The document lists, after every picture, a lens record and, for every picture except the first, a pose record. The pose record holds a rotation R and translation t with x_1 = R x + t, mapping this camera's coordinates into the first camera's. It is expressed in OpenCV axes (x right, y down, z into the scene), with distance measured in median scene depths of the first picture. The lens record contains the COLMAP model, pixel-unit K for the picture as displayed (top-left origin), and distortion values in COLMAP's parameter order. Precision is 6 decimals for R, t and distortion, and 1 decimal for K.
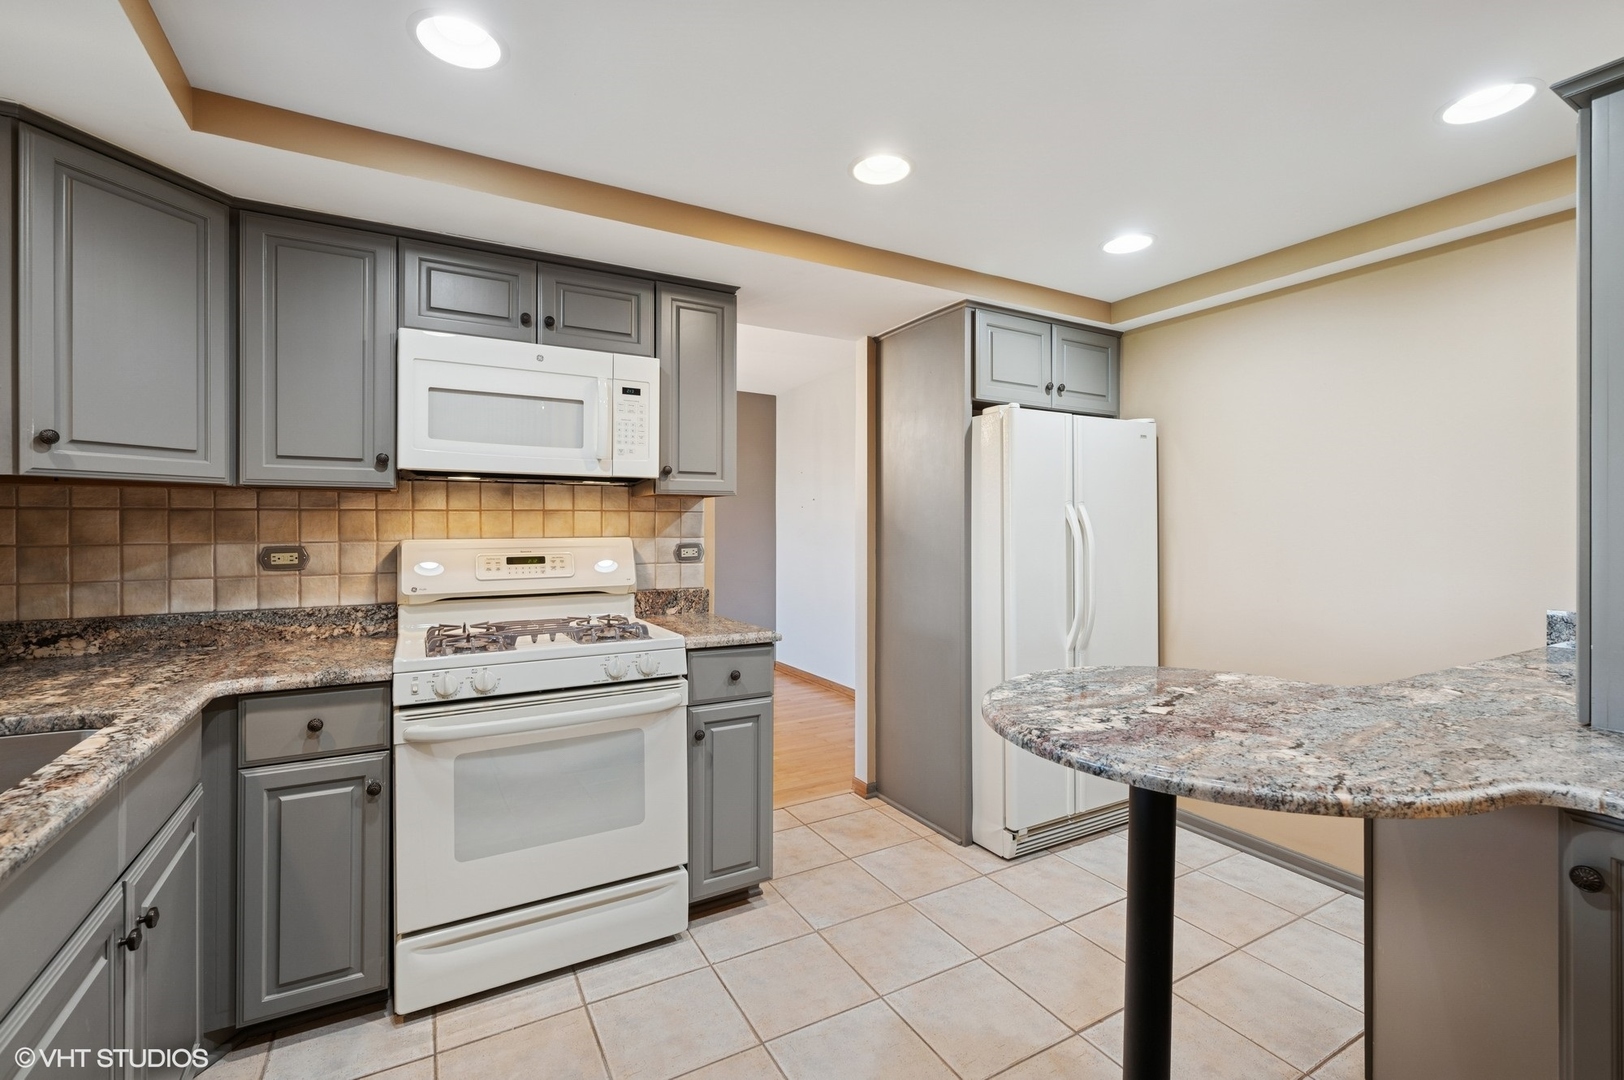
lens RADIAL K [[704.5, 0, 806.6], [0, 704.5, 525.6], [0, 0, 1]] dist [-0.000009, 0.000286]
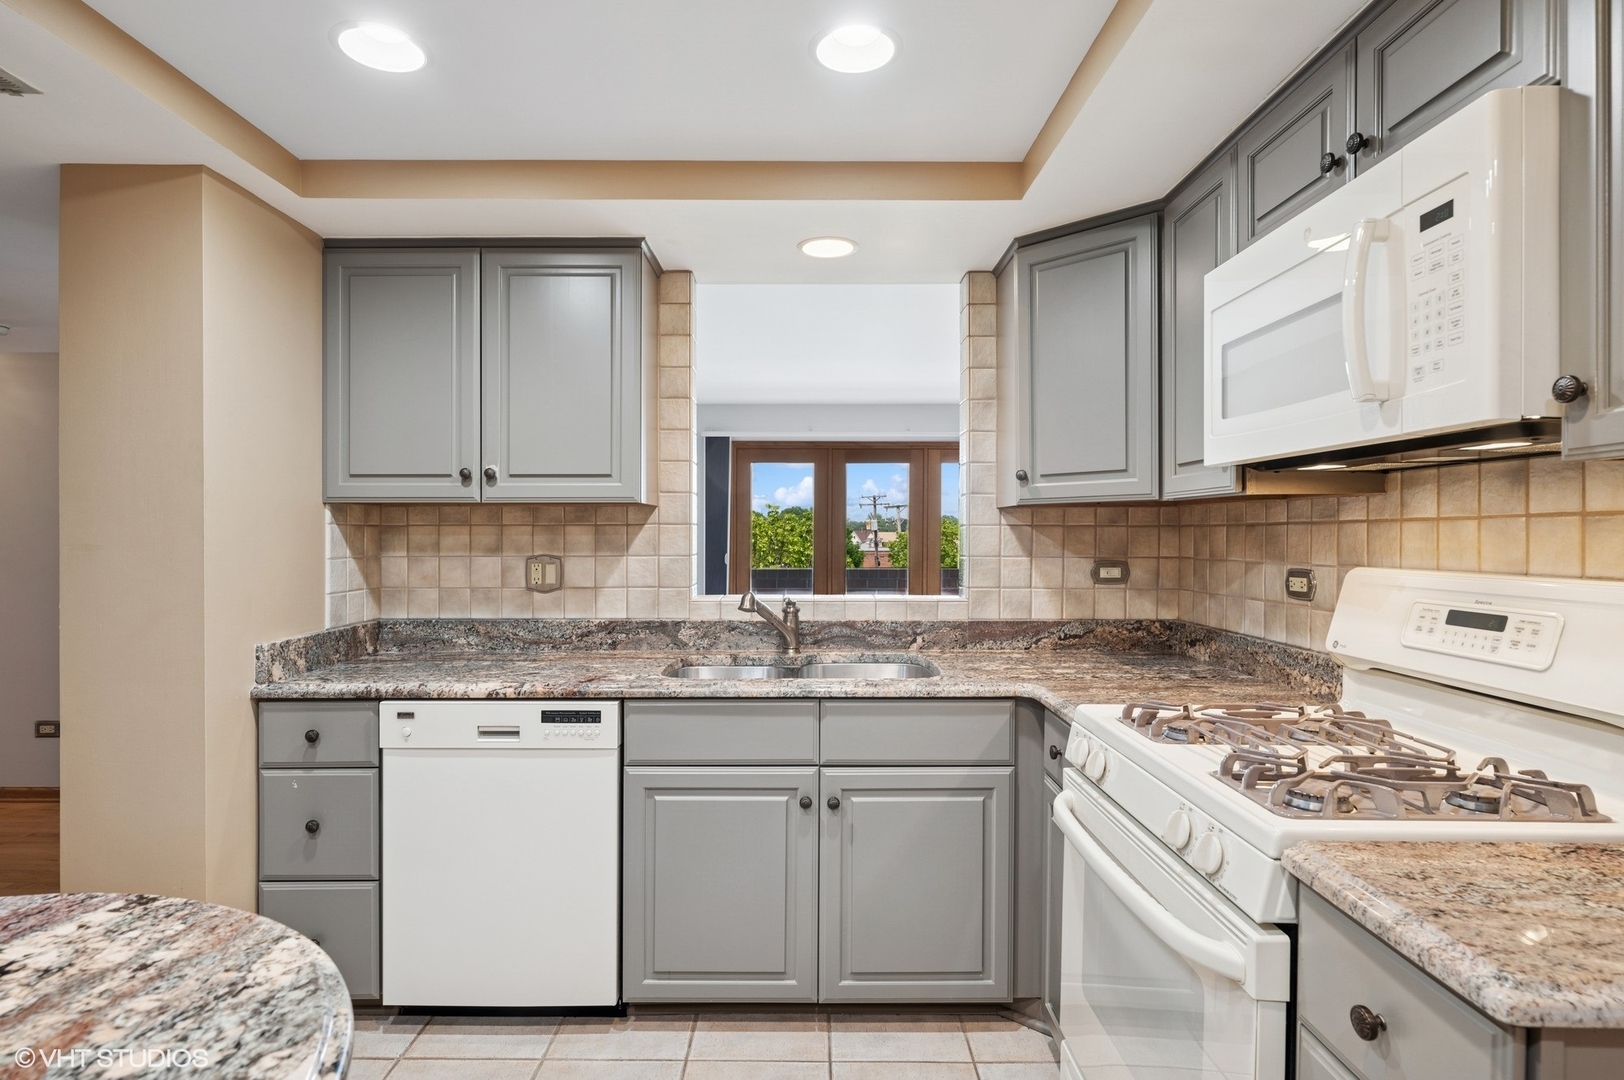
lens RADIAL K [[842.8, 0, 803.4], [0, 842.8, 534.5], [0, 0, 1]] dist [-0.001294, -0.001189]
pose [[-0.484695, 0.001351, -0.874682, 0.366695], [-0.000624, 0.999998, 0.001891, -0.011390], [0.874683, 0.001462, -0.484693, 0.981533]]
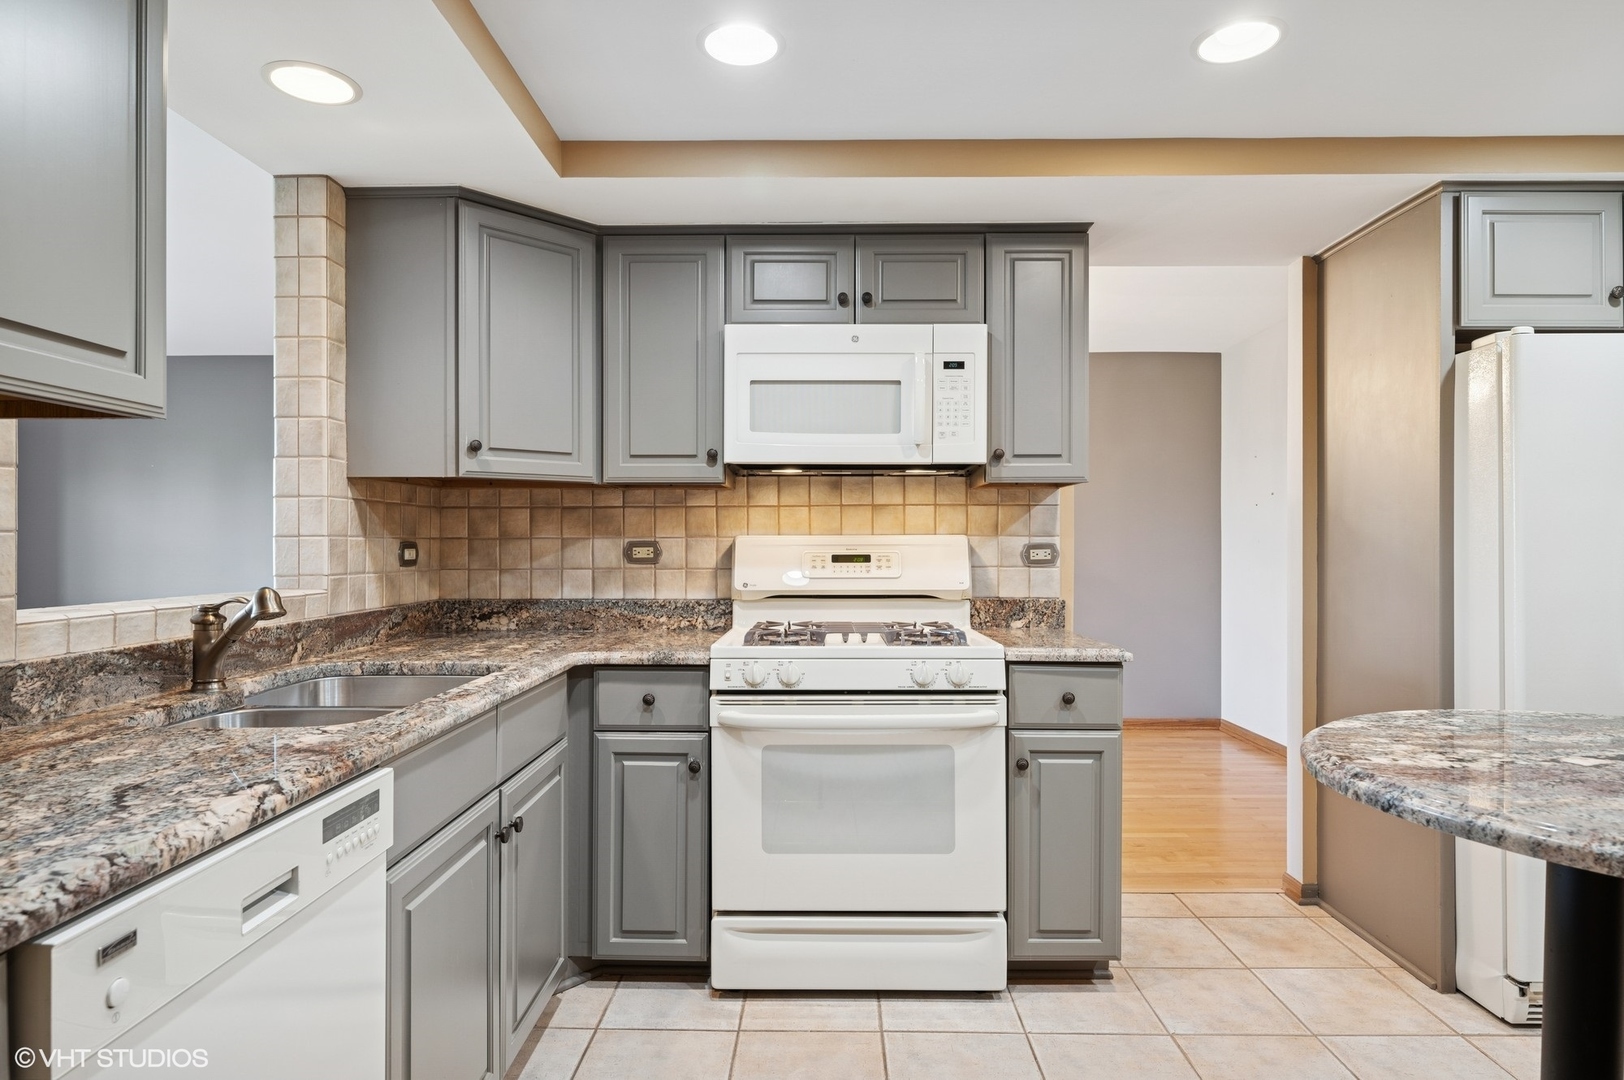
lens RADIAL K [[916.3, 0, 812.9], [0, 916.3, 541.5], [0, 0, 1]] dist [-0.000682, 0.003050]
pose [[0.866121, -0.000076, -0.499835, 0.179692], [-0.000630, 0.999999, -0.001244, 0.031883], [0.499835, 0.001393, 0.866120, -0.077310]]
